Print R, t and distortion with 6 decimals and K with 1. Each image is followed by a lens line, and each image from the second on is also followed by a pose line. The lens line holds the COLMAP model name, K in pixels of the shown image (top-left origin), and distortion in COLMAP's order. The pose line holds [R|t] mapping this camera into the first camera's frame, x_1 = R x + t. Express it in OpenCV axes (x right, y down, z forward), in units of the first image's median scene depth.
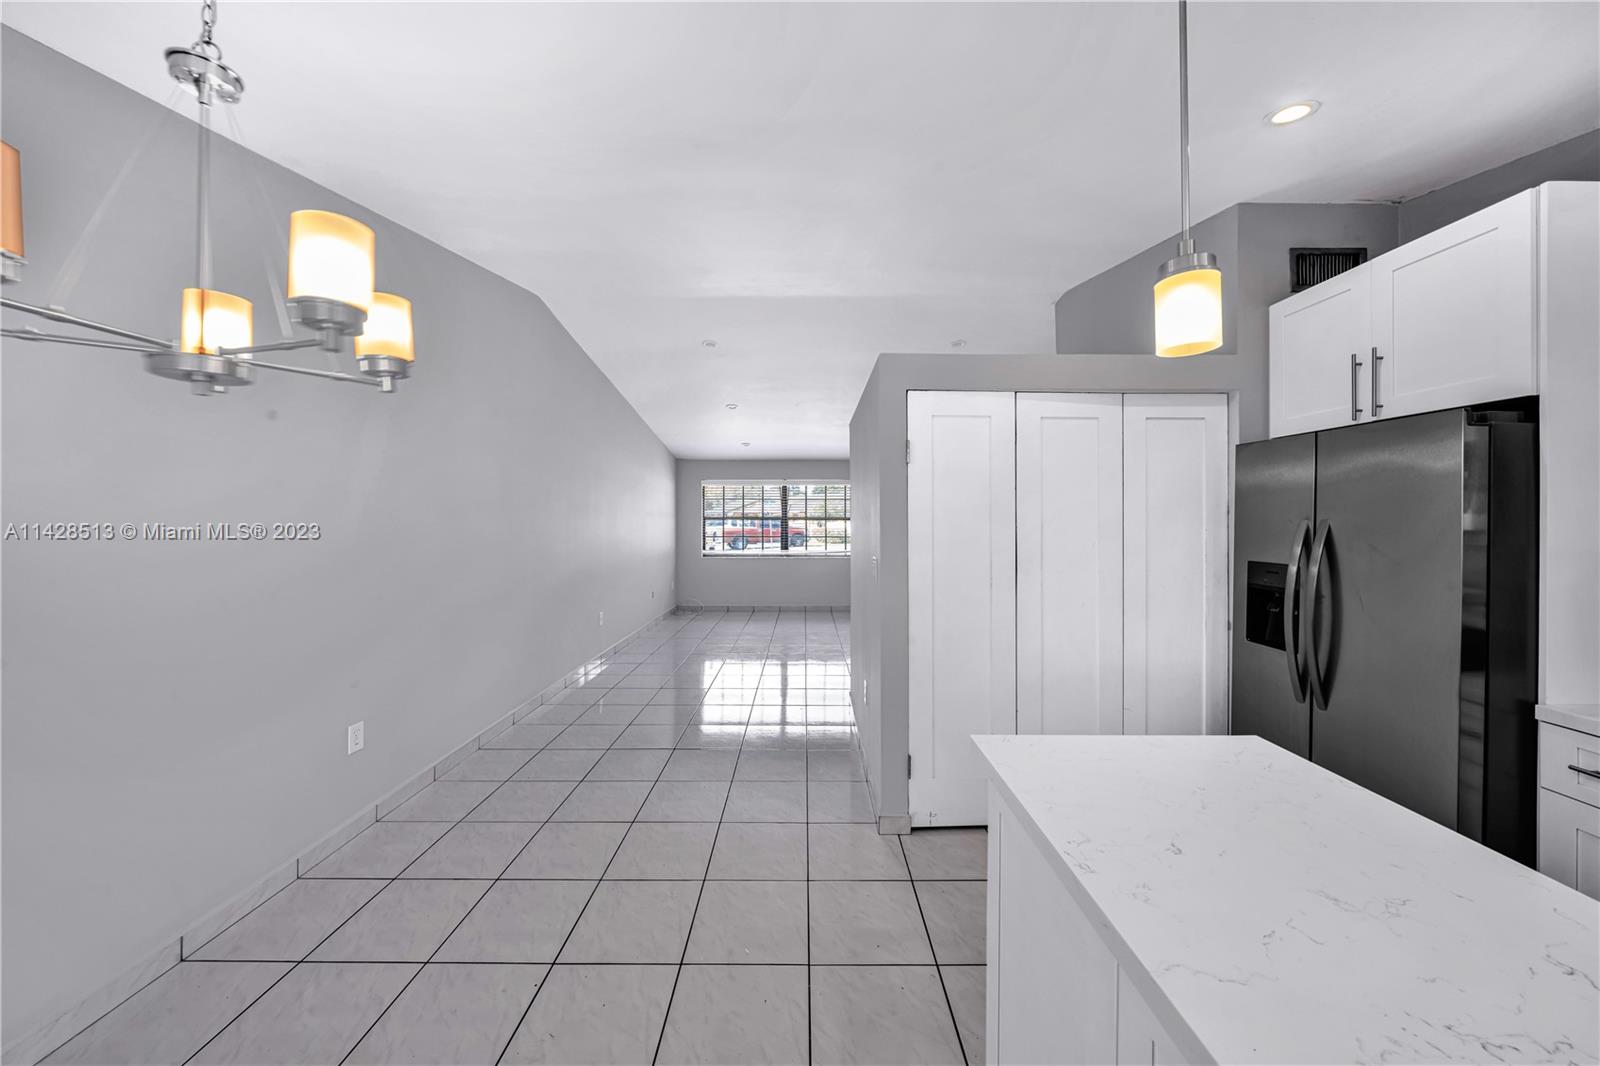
lens RADIAL K [[556.5, 0, 816.7], [0, 556.5, 518.7], [0, 0, 1]] dist [-0.000915, -0.000066]
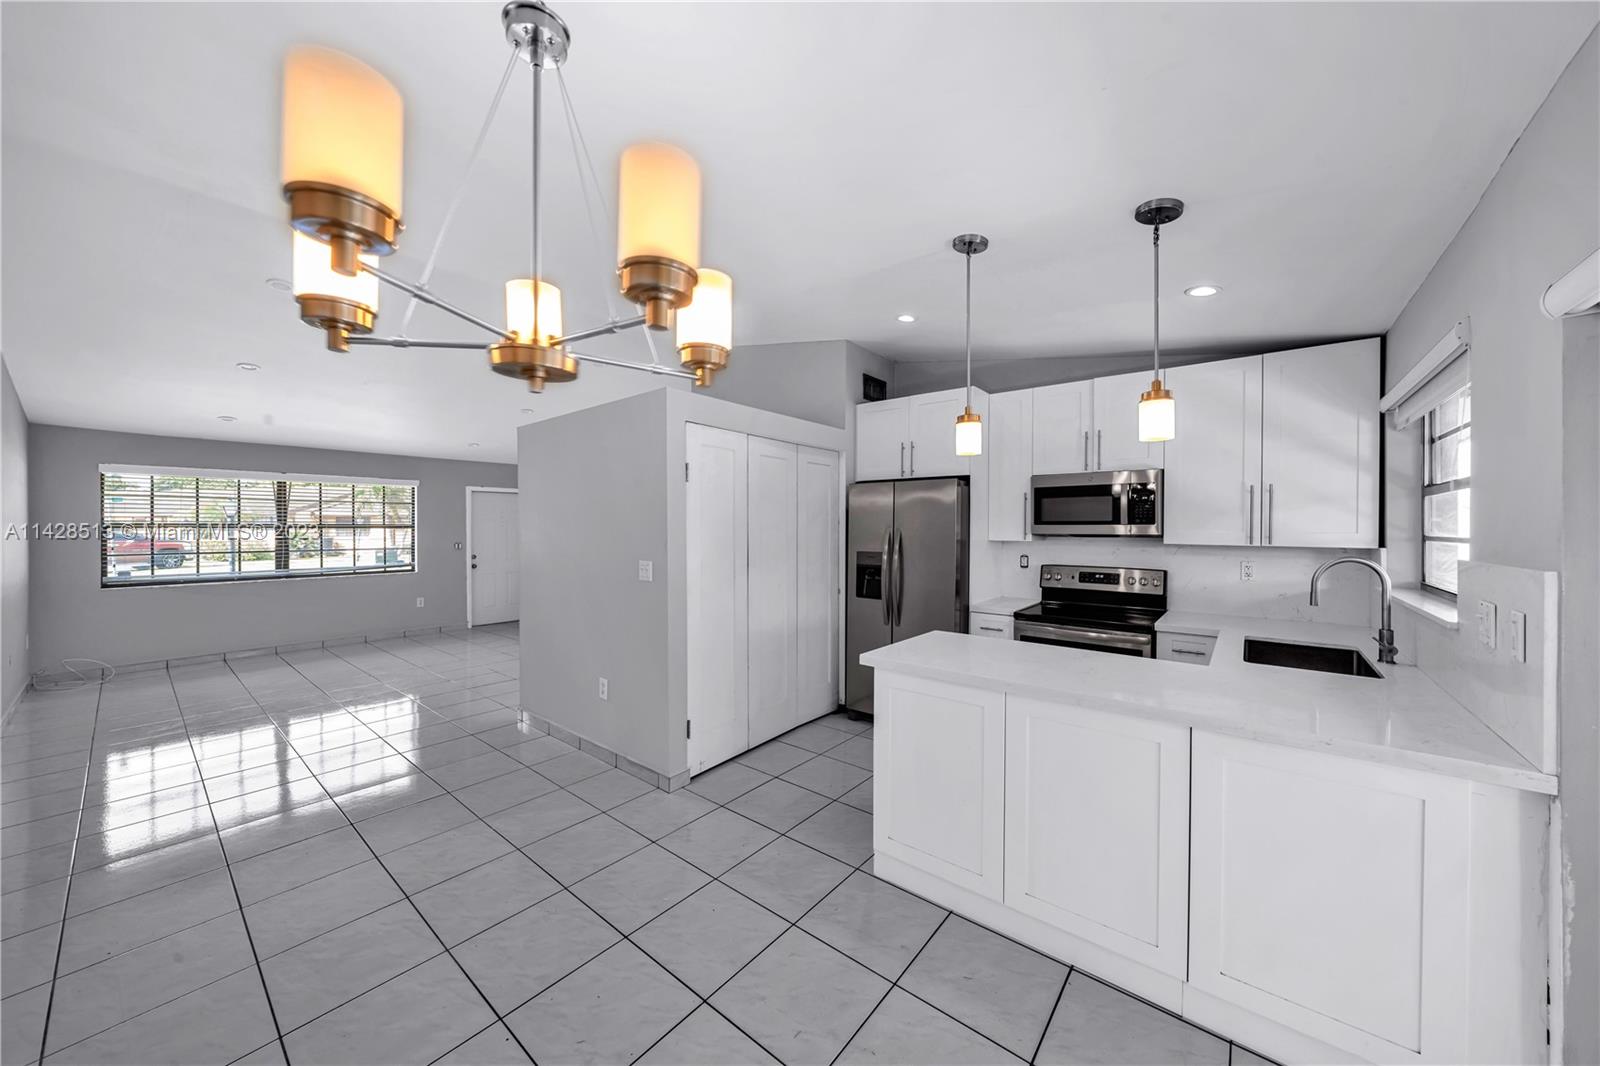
lens RADIAL K [[554.2, 0, 811.3], [0, 554.2, 528.5], [0, 0, 1]] dist [0.001028, 0.000107]
pose [[0.632243, 0.000062, 0.774770, -0.587941], [-0.001311, 0.999999, 0.000990, 0.002395], [-0.774769, -0.001642, 0.632243, 0.019847]]
